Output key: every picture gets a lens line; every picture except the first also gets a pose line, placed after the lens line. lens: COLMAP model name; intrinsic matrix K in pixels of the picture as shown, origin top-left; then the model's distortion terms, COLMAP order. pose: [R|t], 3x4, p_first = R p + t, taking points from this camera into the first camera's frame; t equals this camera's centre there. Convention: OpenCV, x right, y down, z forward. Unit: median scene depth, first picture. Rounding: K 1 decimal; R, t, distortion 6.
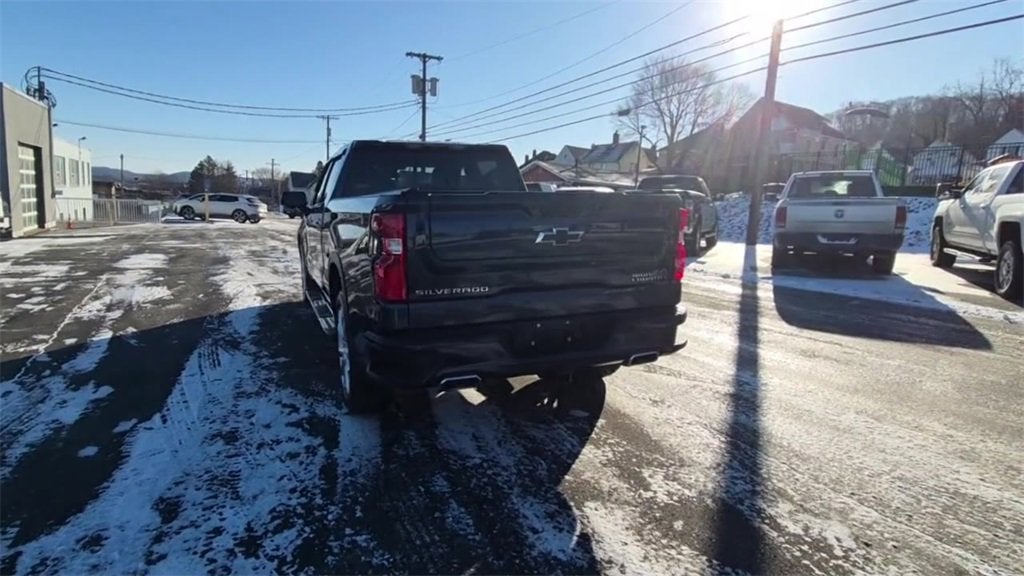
lens RADIAL K [[552.7, 0, 496.2], [0, 552.7, 287.6], [0, 0, 1]] dist [0.003672, -0.001784]
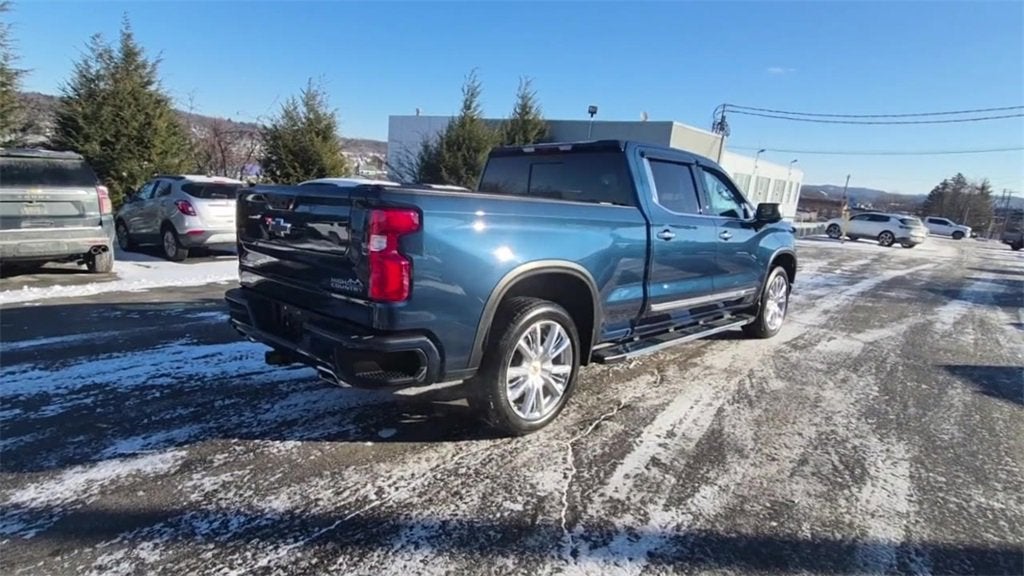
lens RADIAL K [[552.7, 0, 513.2], [0, 552.7, 292.8], [0, 0, 1]] dist [0.003672, -0.001784]
pose [[0.400110, 0.164008, -0.901673, 0.464280], [-0.187443, 0.977704, 0.094661, -0.056313], [0.897094, 0.131137, 0.421931, 0.351747]]
